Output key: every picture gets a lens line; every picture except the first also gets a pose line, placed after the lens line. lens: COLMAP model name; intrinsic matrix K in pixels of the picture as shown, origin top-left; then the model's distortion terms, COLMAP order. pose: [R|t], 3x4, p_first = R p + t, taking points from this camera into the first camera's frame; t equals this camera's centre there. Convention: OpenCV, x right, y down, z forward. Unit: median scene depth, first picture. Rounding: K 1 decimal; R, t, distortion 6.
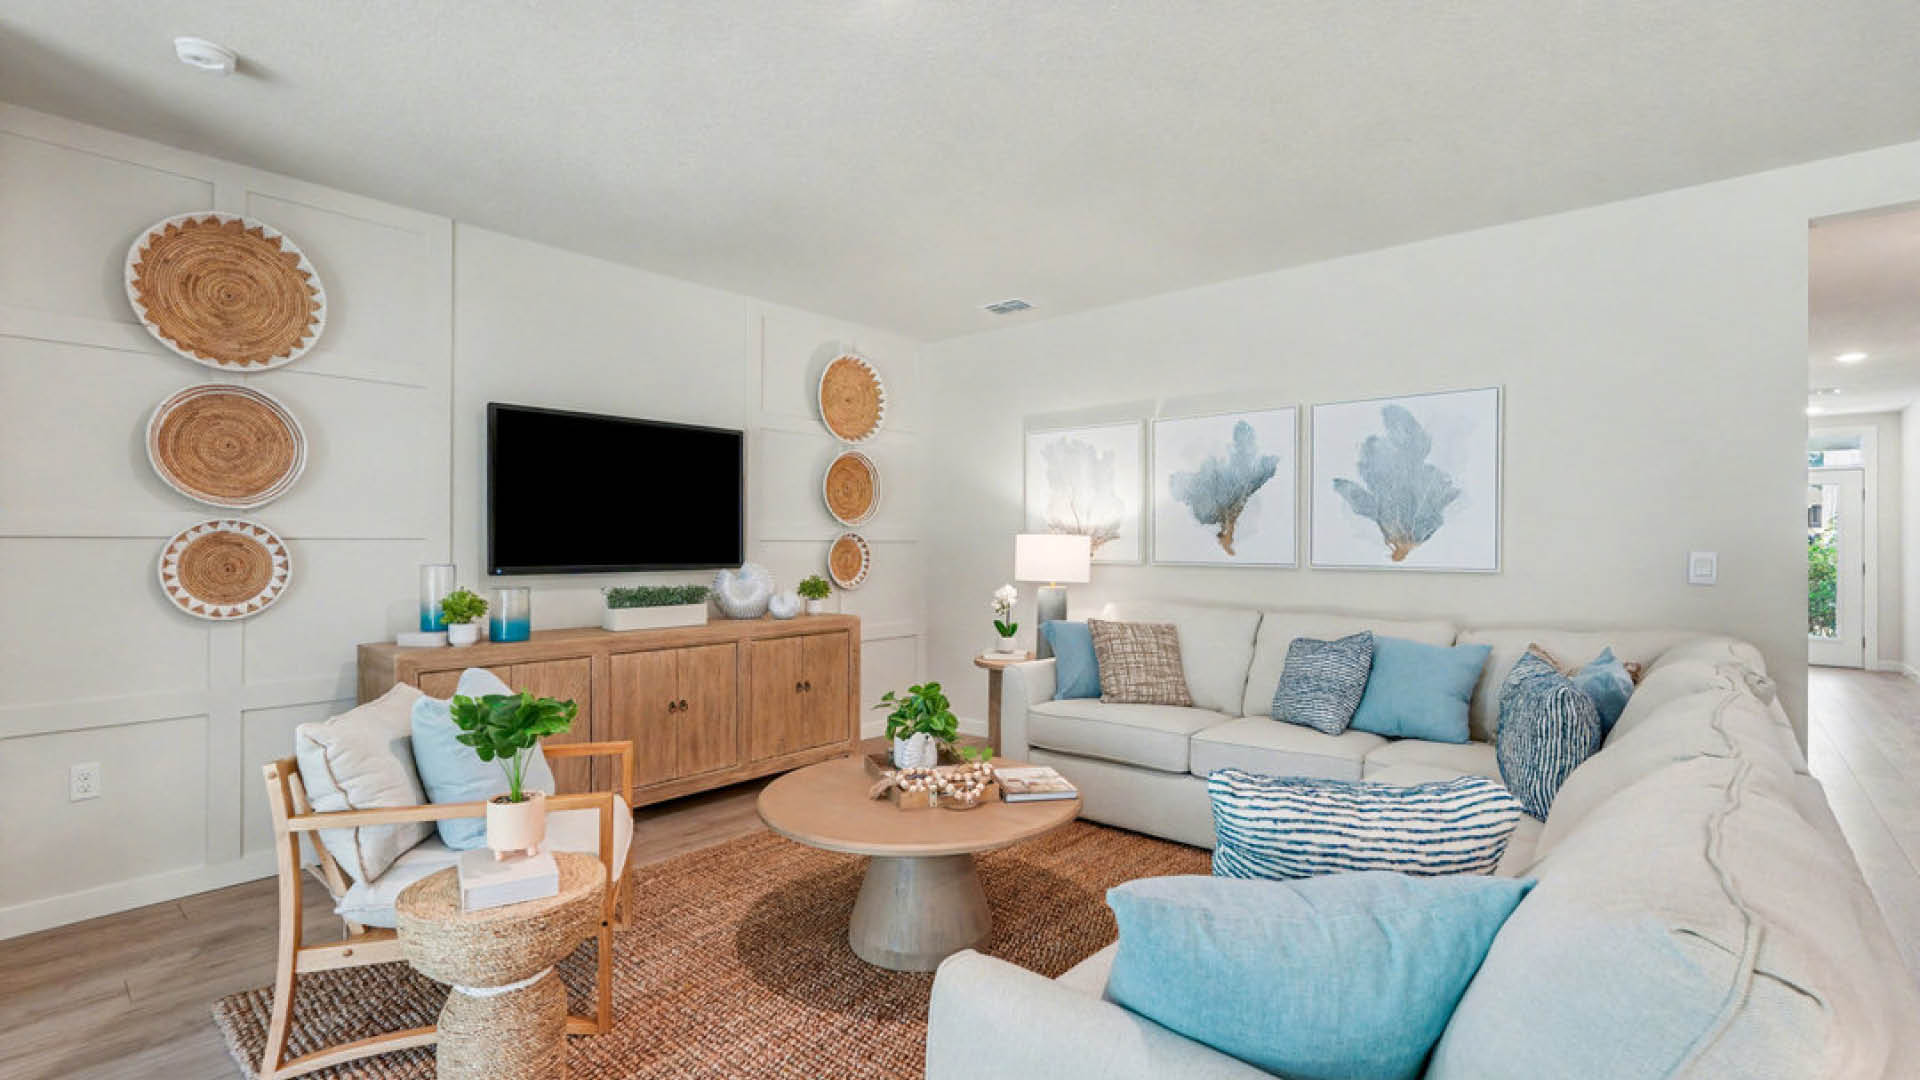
lens RADIAL K [[836.1, 0, 966.2], [0, 836.1, 533.5], [0, 0, 1]] dist [-0.003285, 0.002270]
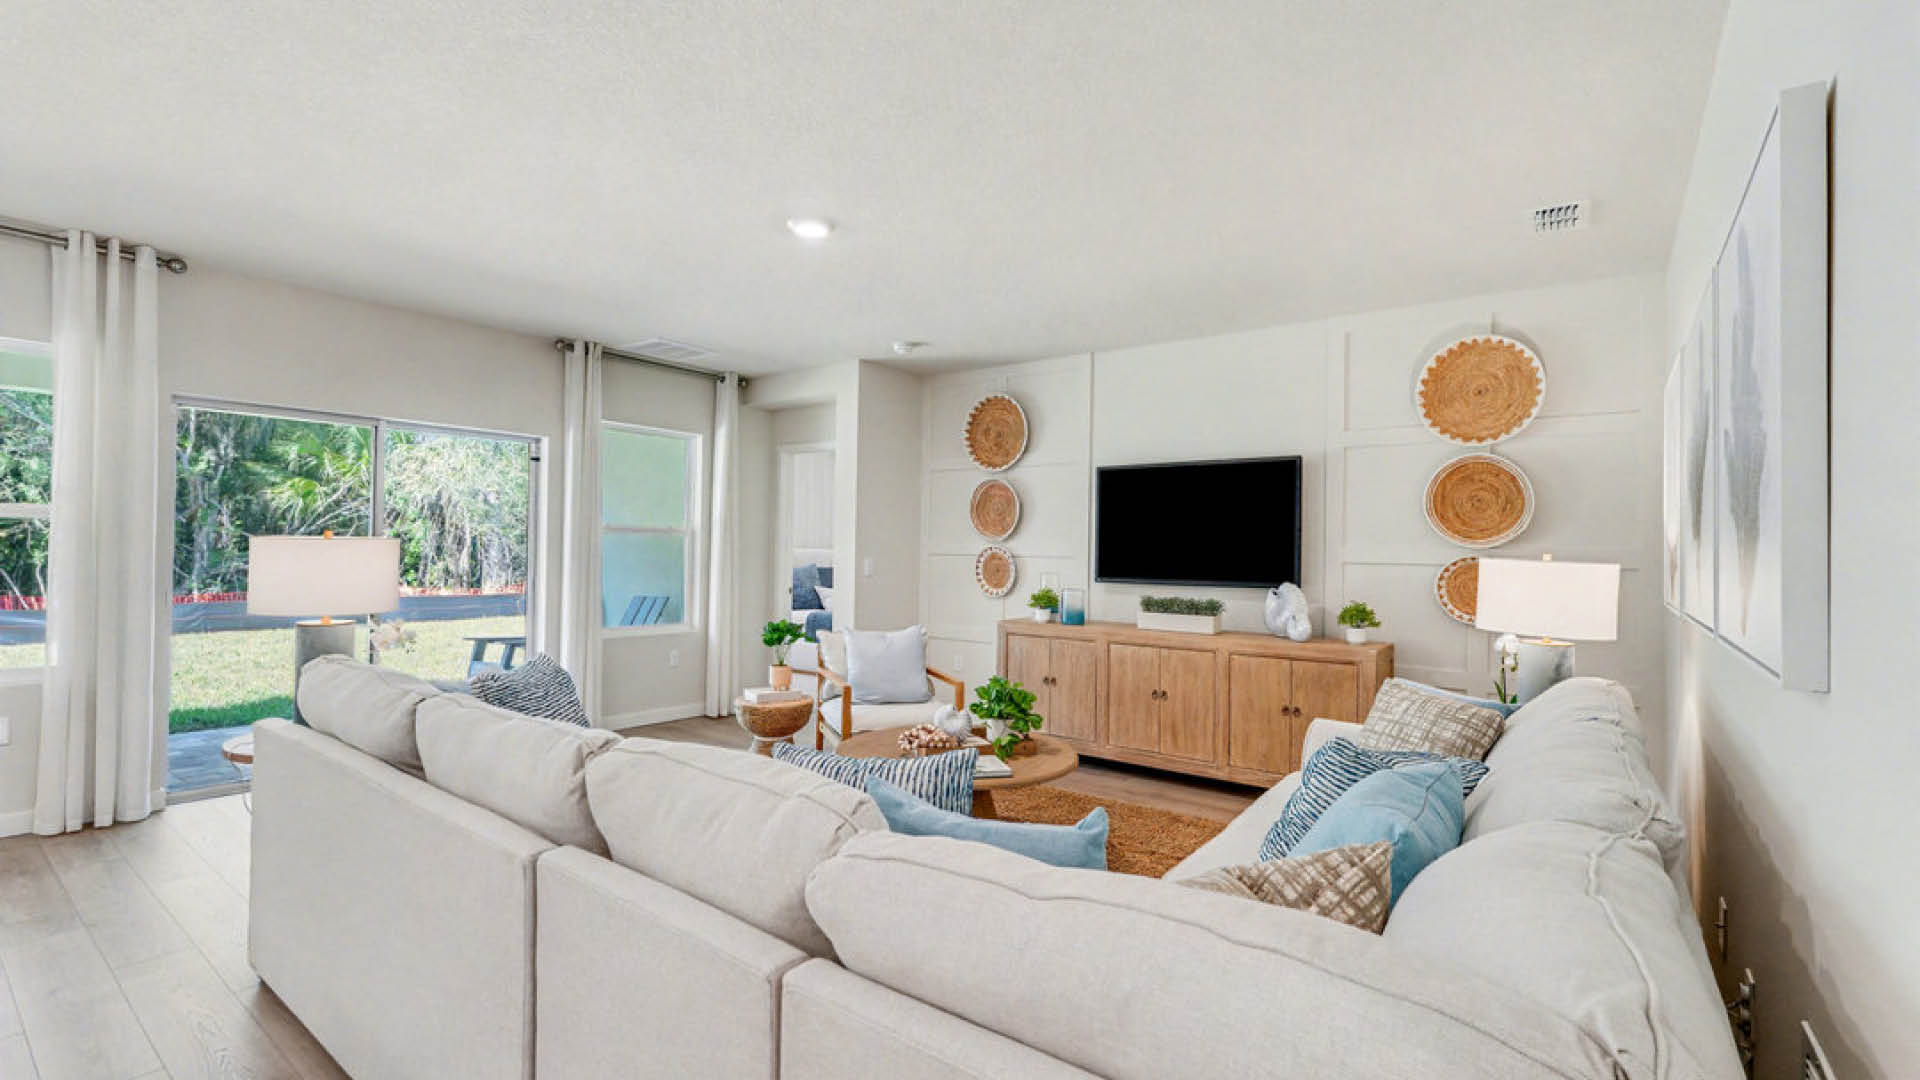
lens RADIAL K [[836.1, 0, 951.1], [0, 836.1, 544.4], [0, 0, 1]] dist [-0.003285, 0.002270]
pose [[0.052364, -0.011105, -0.998566, 0.841596], [-0.007867, 0.999903, -0.011532, 0.001292], [0.998597, 0.008459, 0.052272, 0.601065]]
